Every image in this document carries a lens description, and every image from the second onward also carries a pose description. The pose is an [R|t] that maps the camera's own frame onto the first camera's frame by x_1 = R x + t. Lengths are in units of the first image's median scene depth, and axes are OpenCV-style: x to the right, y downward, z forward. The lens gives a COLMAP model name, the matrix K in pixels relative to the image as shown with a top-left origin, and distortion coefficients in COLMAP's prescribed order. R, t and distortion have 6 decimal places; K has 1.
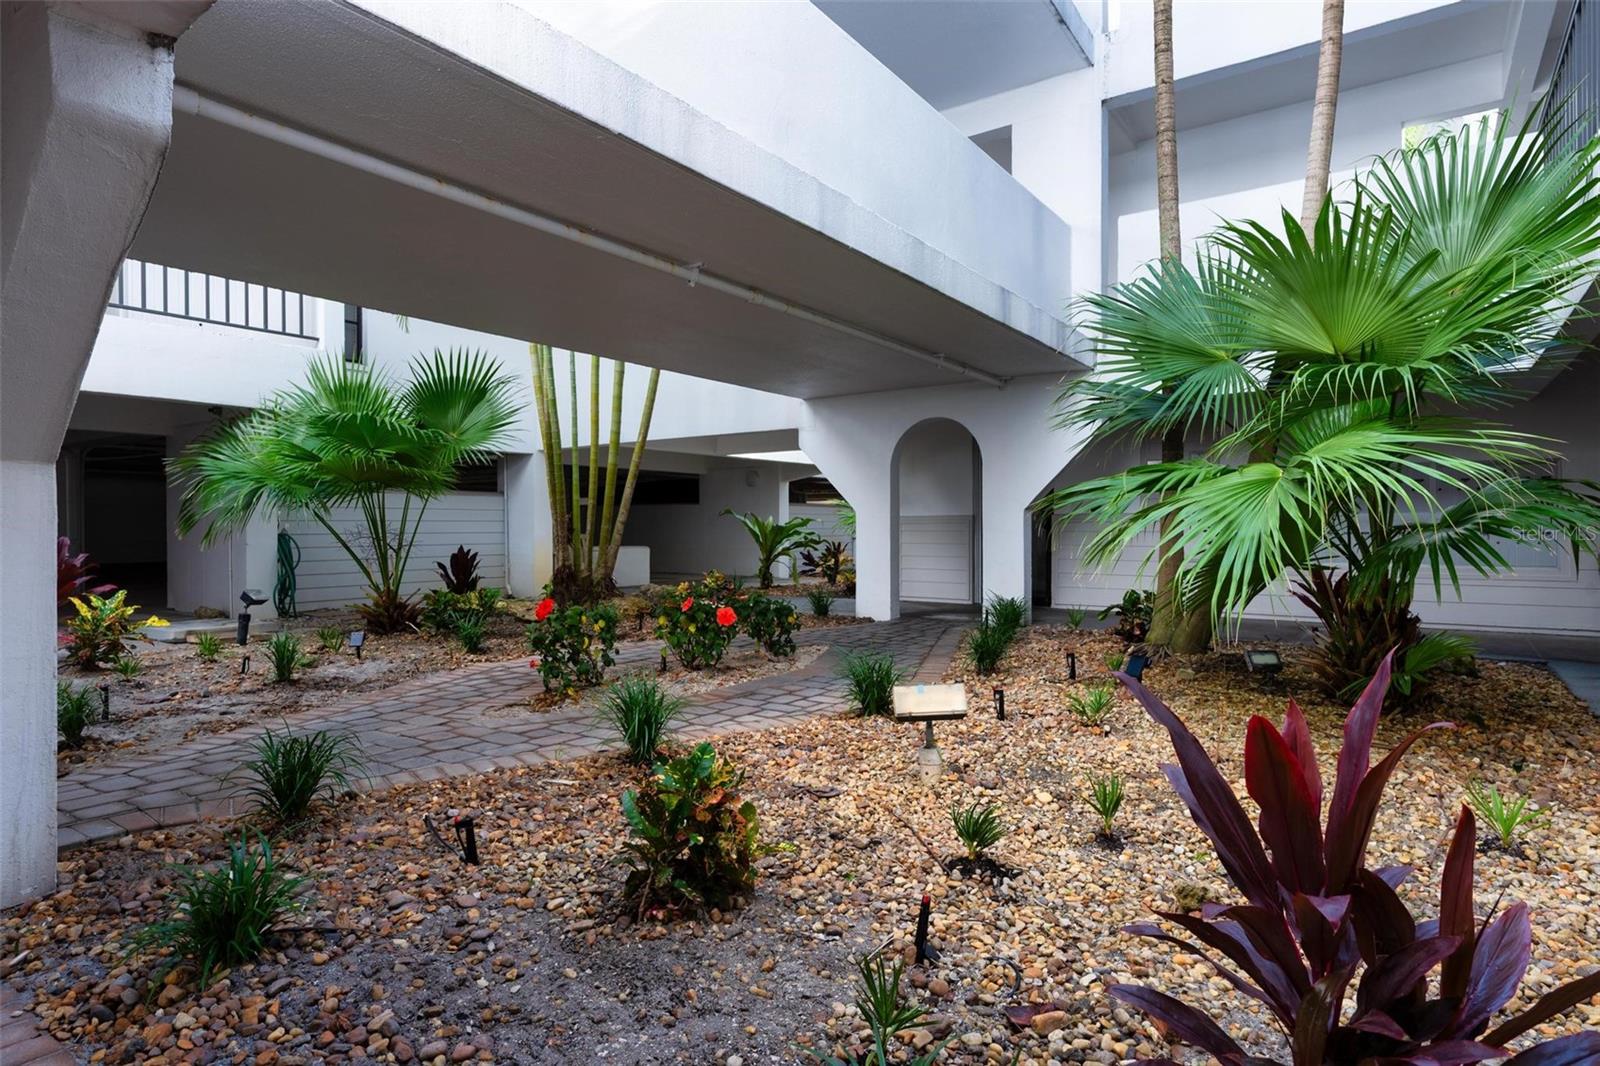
lens RADIAL K [[877.3, 0, 800.0], [0, 877.3, 533.0], [0, 0, 1]] dist [0.002468, 0.000716]
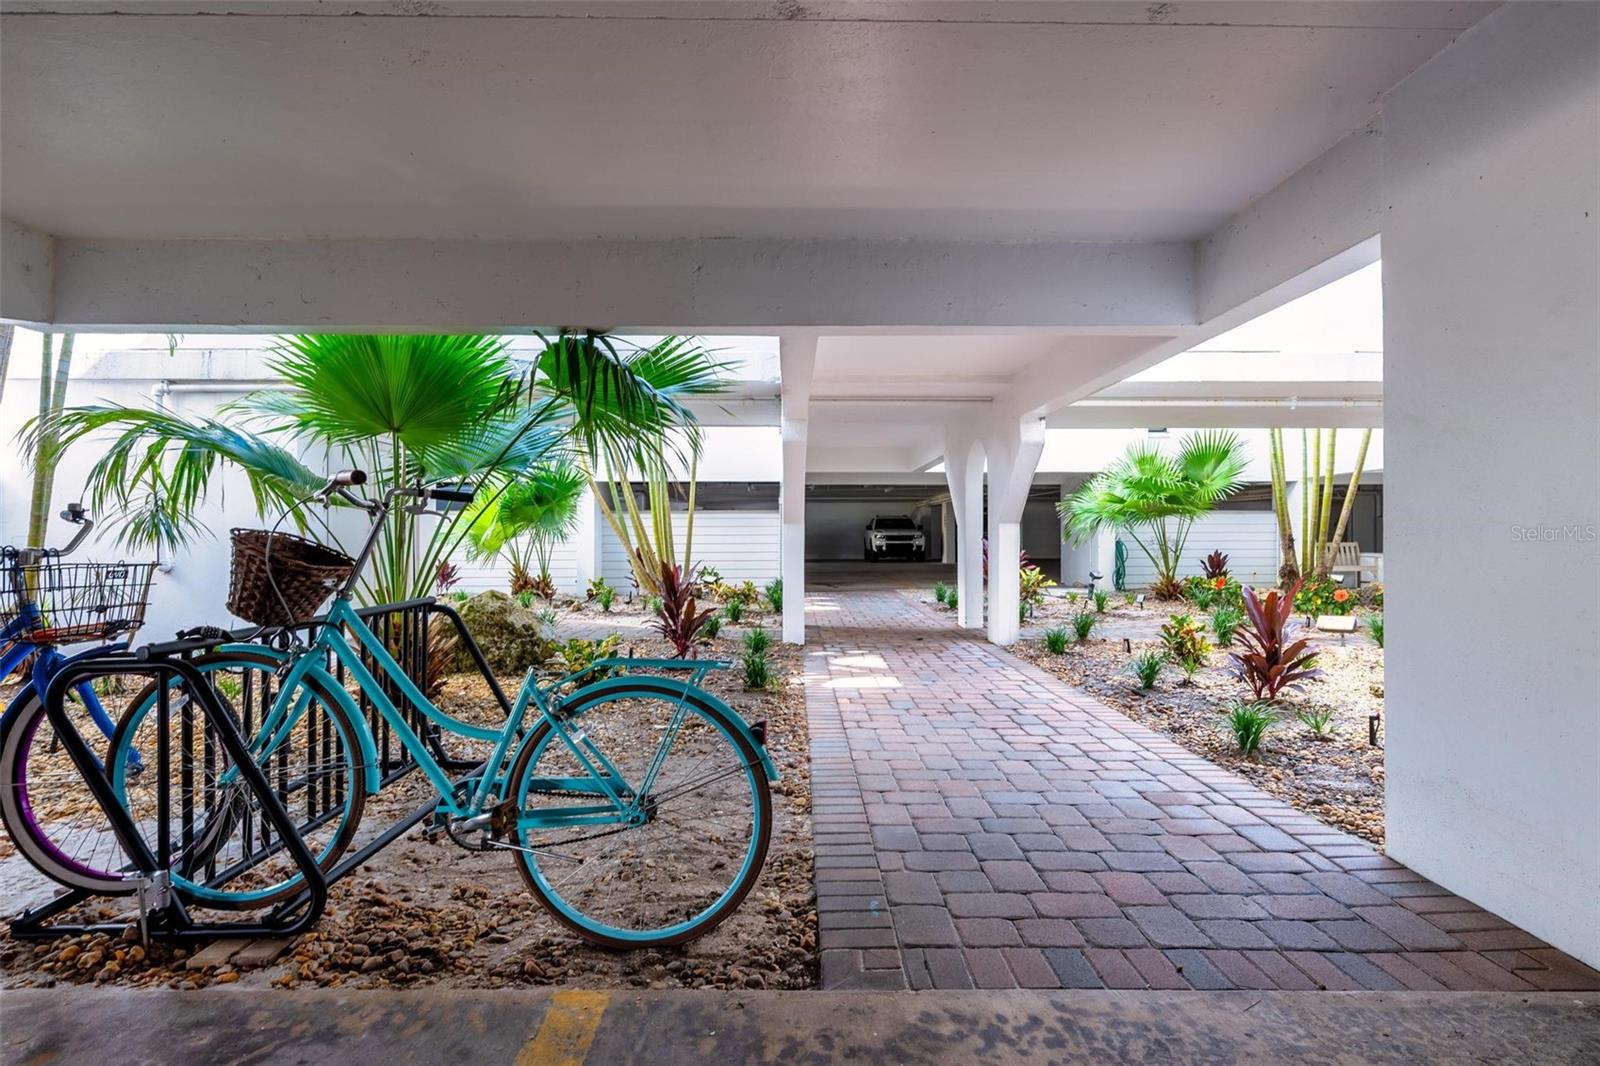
lens RADIAL K [[813.8, 0, 800.0], [0, 813.8, 533.0], [0, 0, 1]] dist [-0.000495, -0.000043]
pose [[0.582945, -0.001151, -0.812511, 0.390578], [-0.004570, 0.999979, -0.004696, -0.005868], [0.812499, 0.006450, 0.582928, -0.488557]]
